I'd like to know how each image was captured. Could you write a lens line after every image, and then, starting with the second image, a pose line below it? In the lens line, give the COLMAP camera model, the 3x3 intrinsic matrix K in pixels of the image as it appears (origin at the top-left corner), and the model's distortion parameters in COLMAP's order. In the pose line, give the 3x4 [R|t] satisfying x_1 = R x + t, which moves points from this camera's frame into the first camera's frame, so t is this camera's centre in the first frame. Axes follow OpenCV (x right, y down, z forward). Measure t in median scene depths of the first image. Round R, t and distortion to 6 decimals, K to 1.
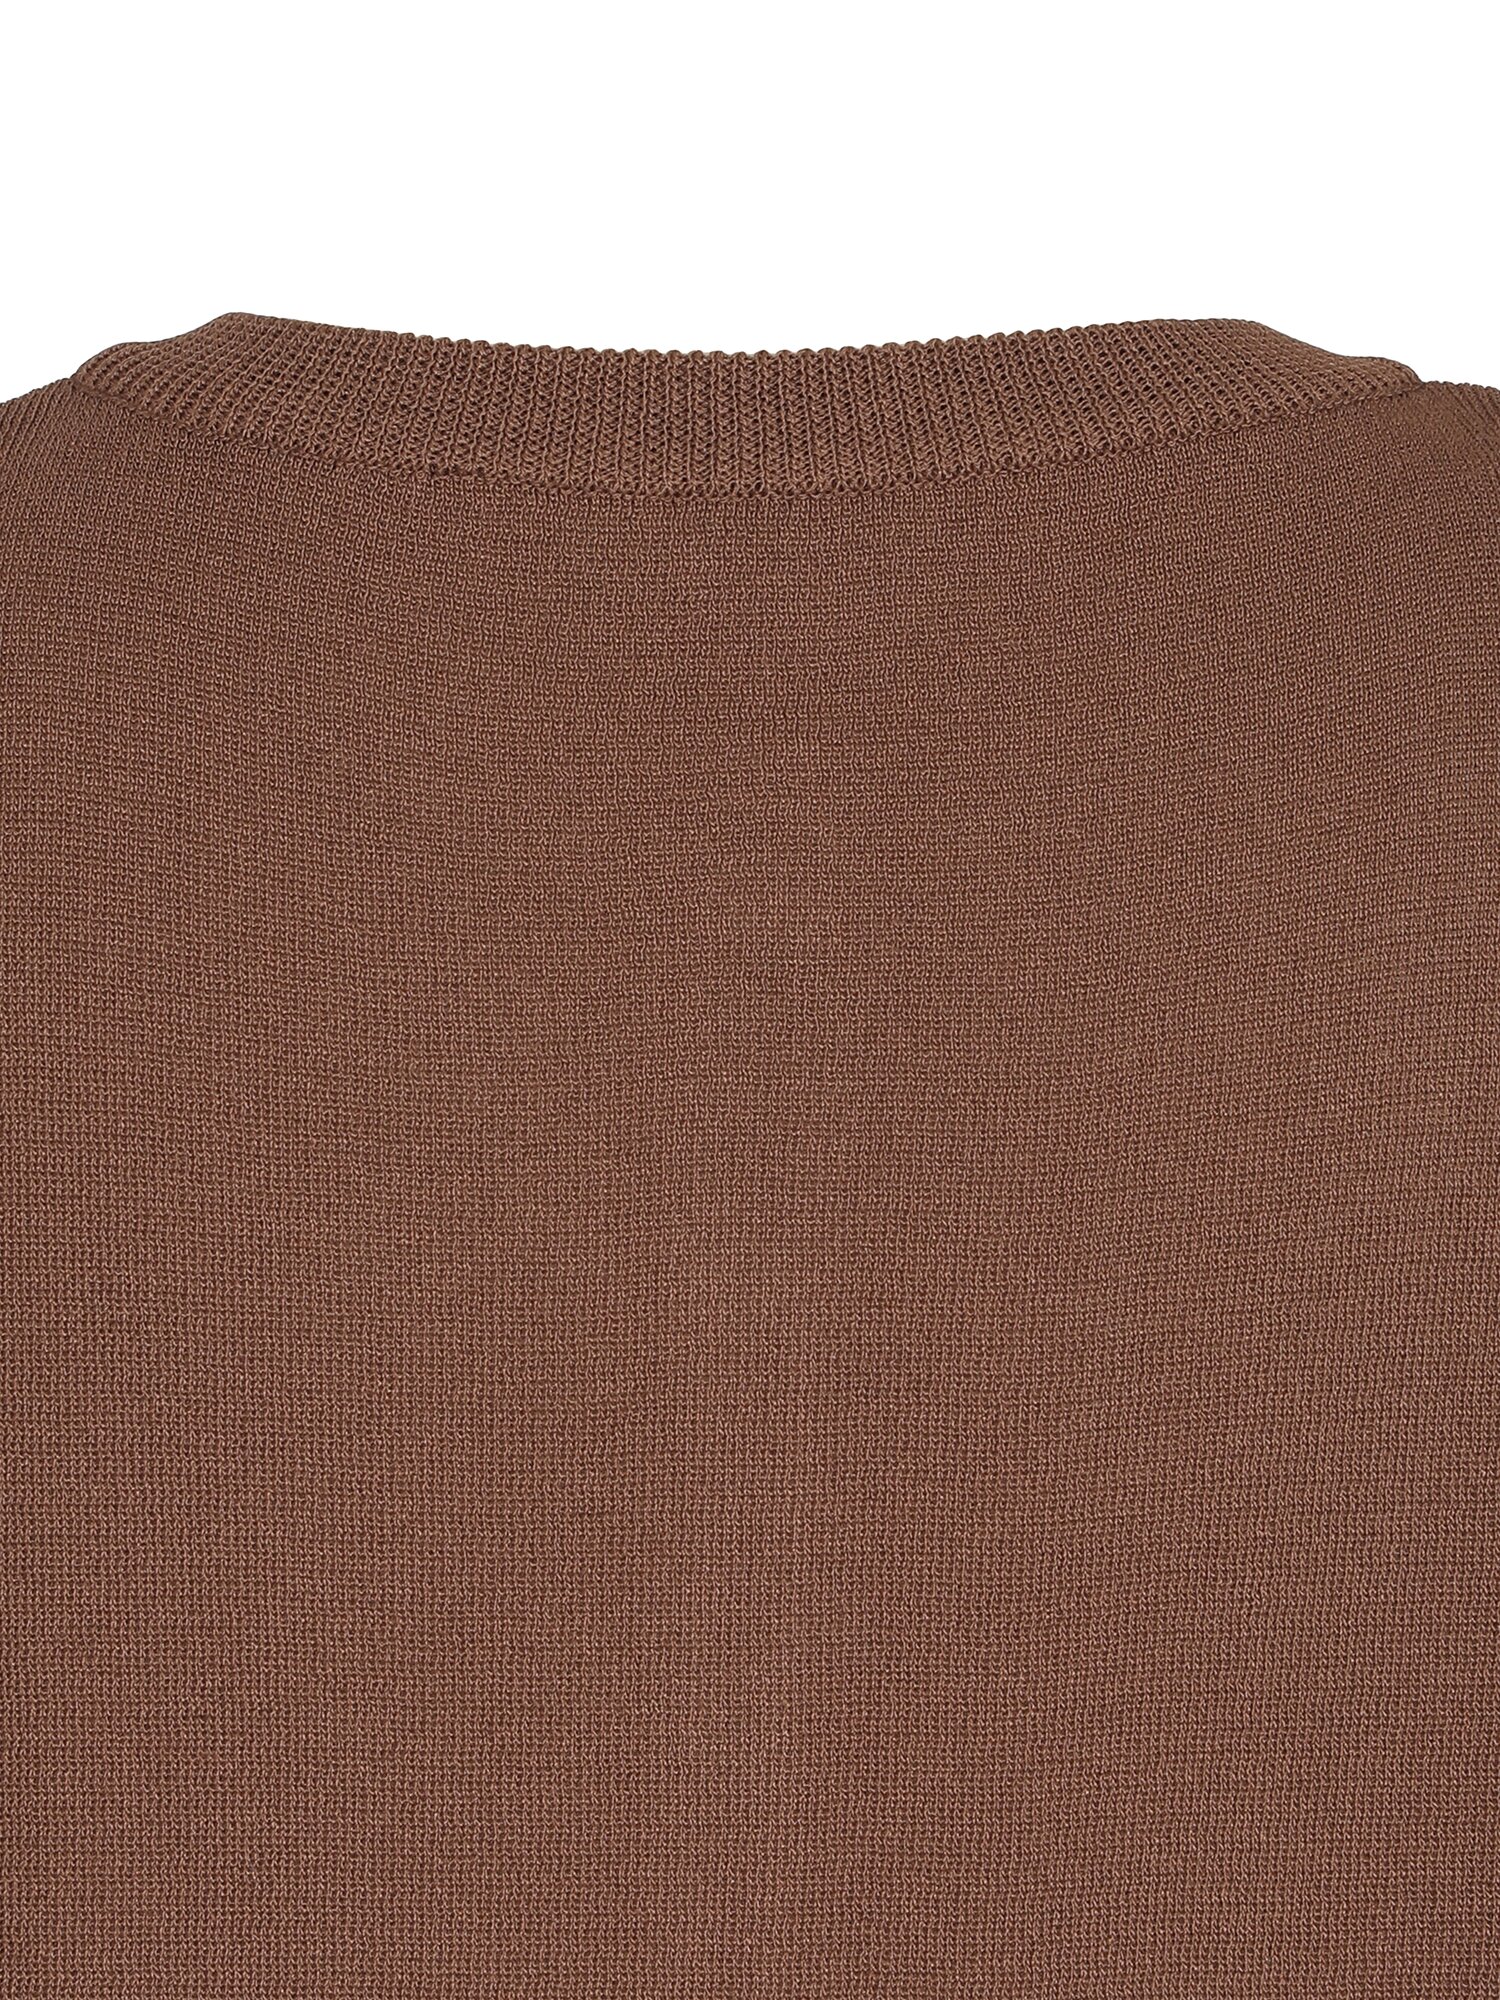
lens RADIAL K [[5900.0, 0, 749.5], [0, 5900.0, 1002.8], [0, 0, 1]] dist [0.452757, 0.000000]
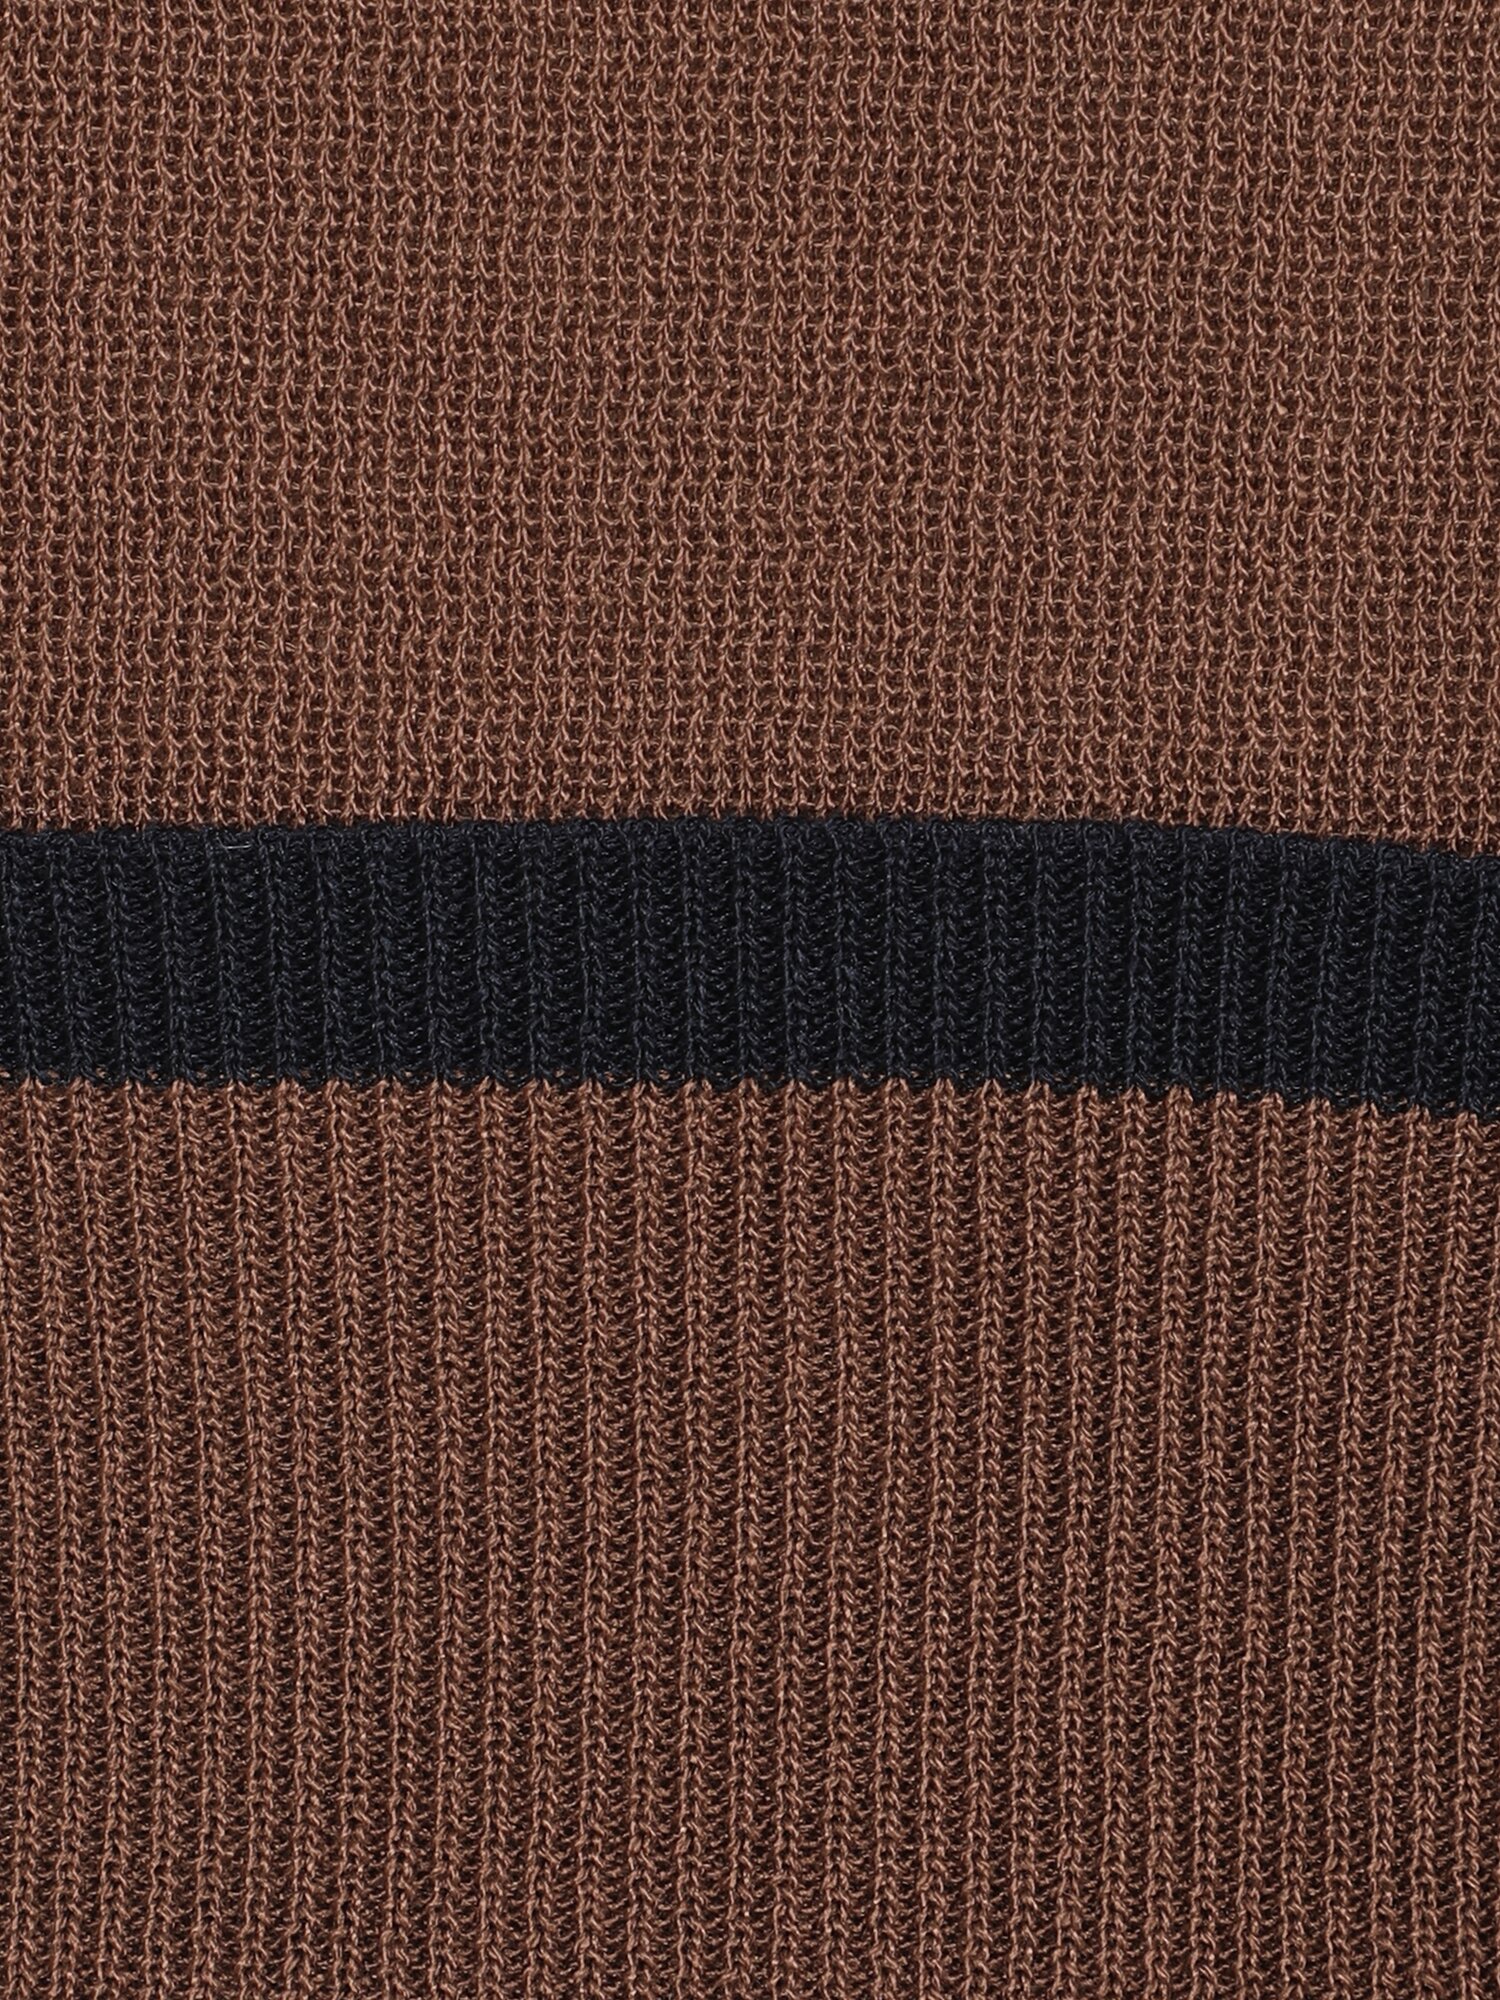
lens RADIAL K [[5900.0, 0, 749.7], [0, 5900.0, 998.3], [0, 0, 1]] dist [0.452757, 0.000000]
pose [[0.999260, 0.035907, 0.013780, -0.034893], [-0.035206, 0.998219, -0.048153, 0.222904], [-0.015484, 0.047633, 0.998745, 0.640971]]
